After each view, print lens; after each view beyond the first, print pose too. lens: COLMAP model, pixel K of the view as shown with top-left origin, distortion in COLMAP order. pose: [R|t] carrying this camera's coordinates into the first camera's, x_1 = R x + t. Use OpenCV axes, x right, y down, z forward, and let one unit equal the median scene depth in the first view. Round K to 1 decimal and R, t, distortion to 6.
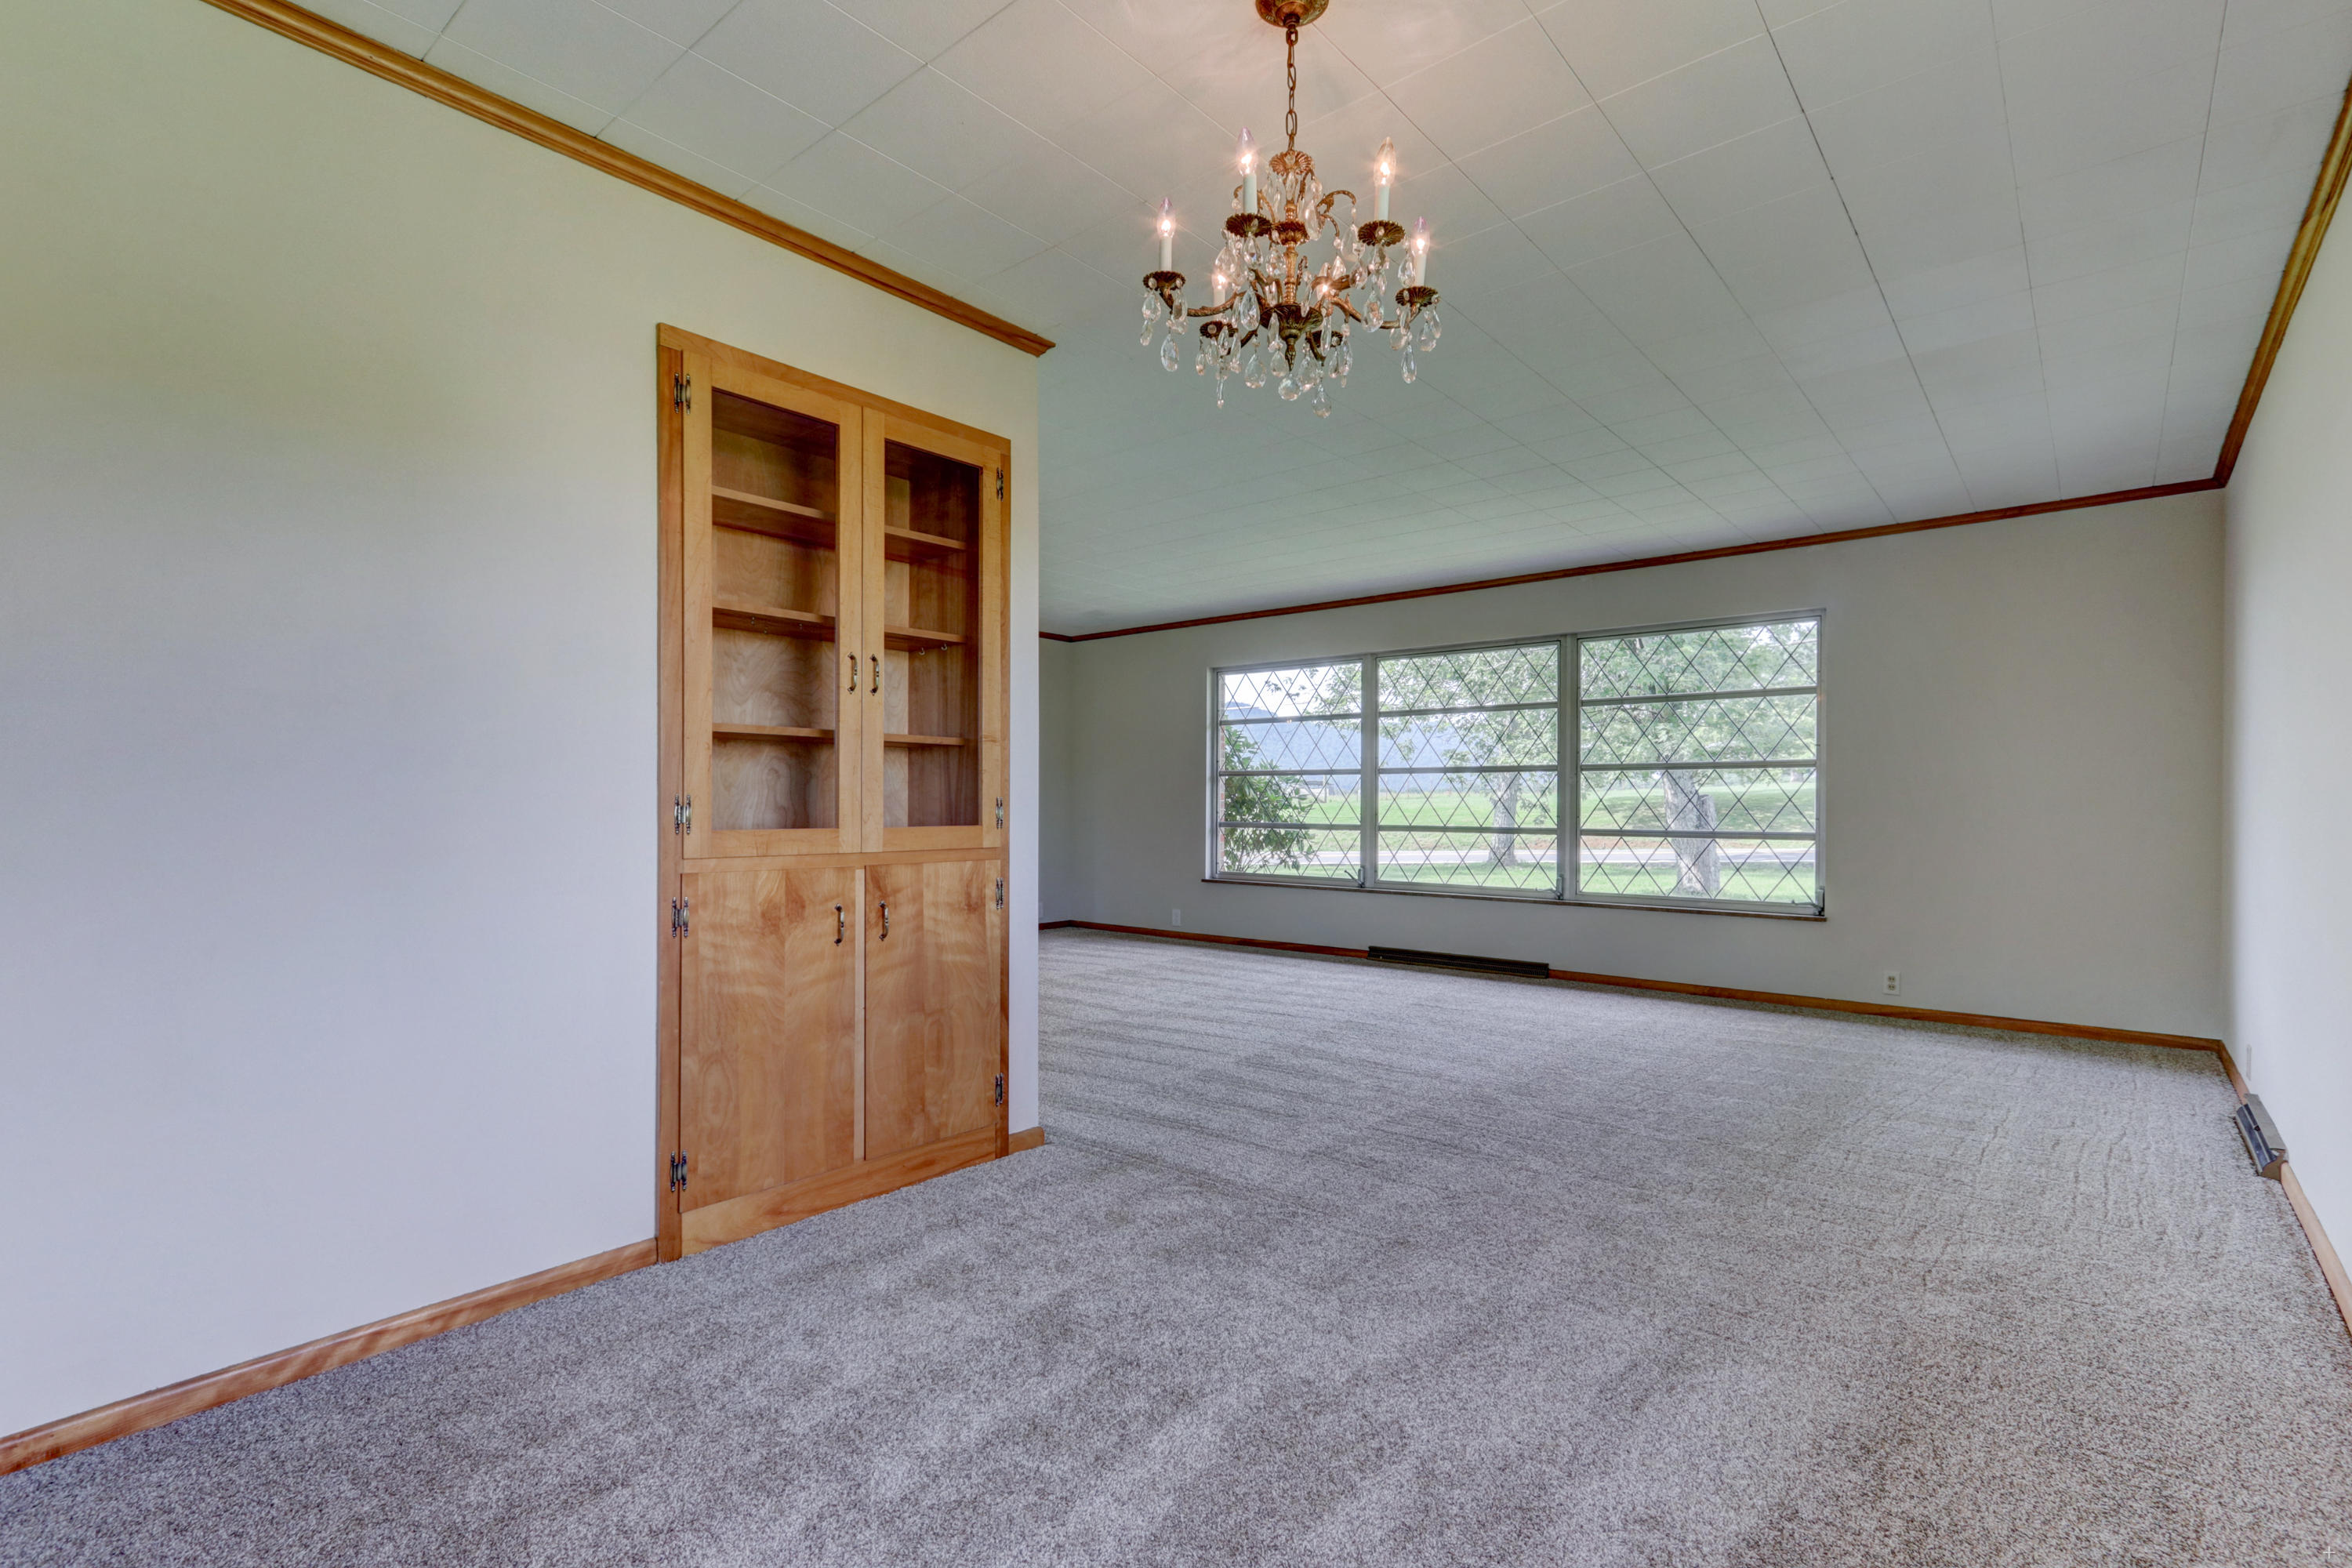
lens RADIAL K [[1092.2, 0, 1195.6], [0, 1092.2, 798.4], [0, 0, 1]] dist [-0.000298, 0.001092]
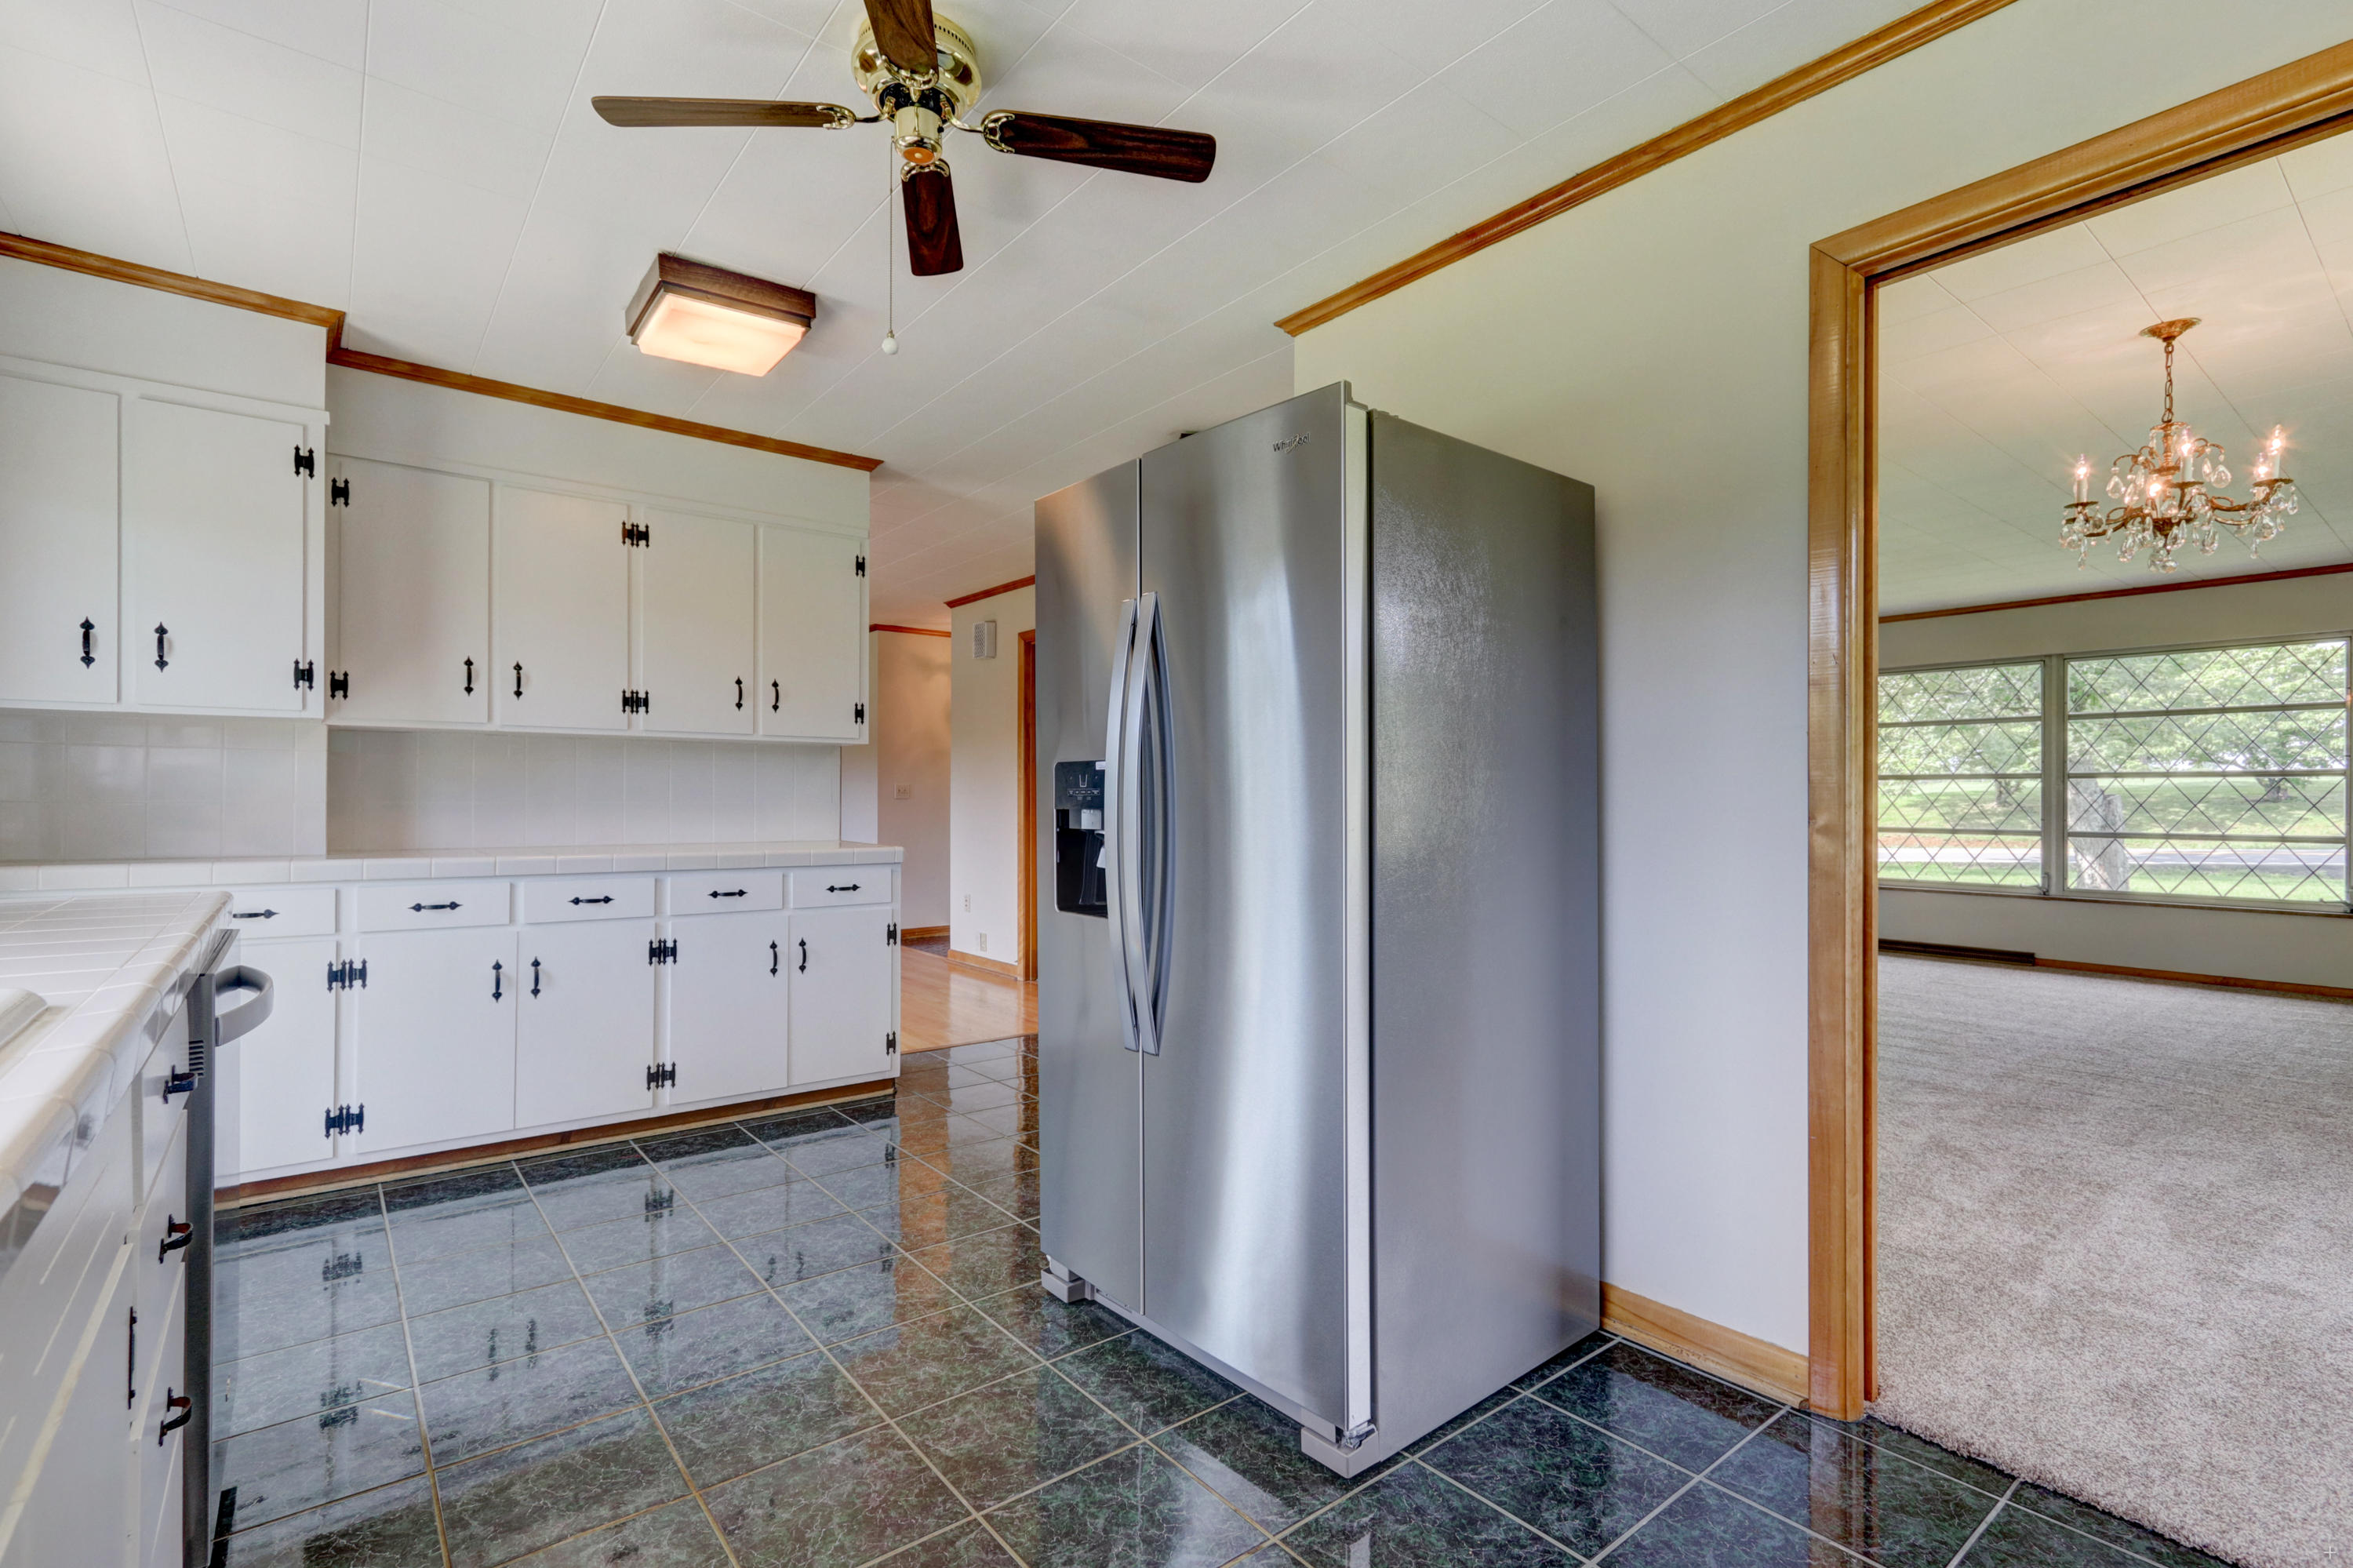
lens RADIAL K [[1092.7, 0, 1172.9], [0, 1092.7, 782.7], [0, 0, 1]] dist [-0.000298, 0.001092]
pose [[0.978211, 0.000483, -0.207614, -0.306183], [-0.001715, 0.999982, -0.005753, -0.013173], [0.207607, 0.005984, 0.978194, -0.265757]]
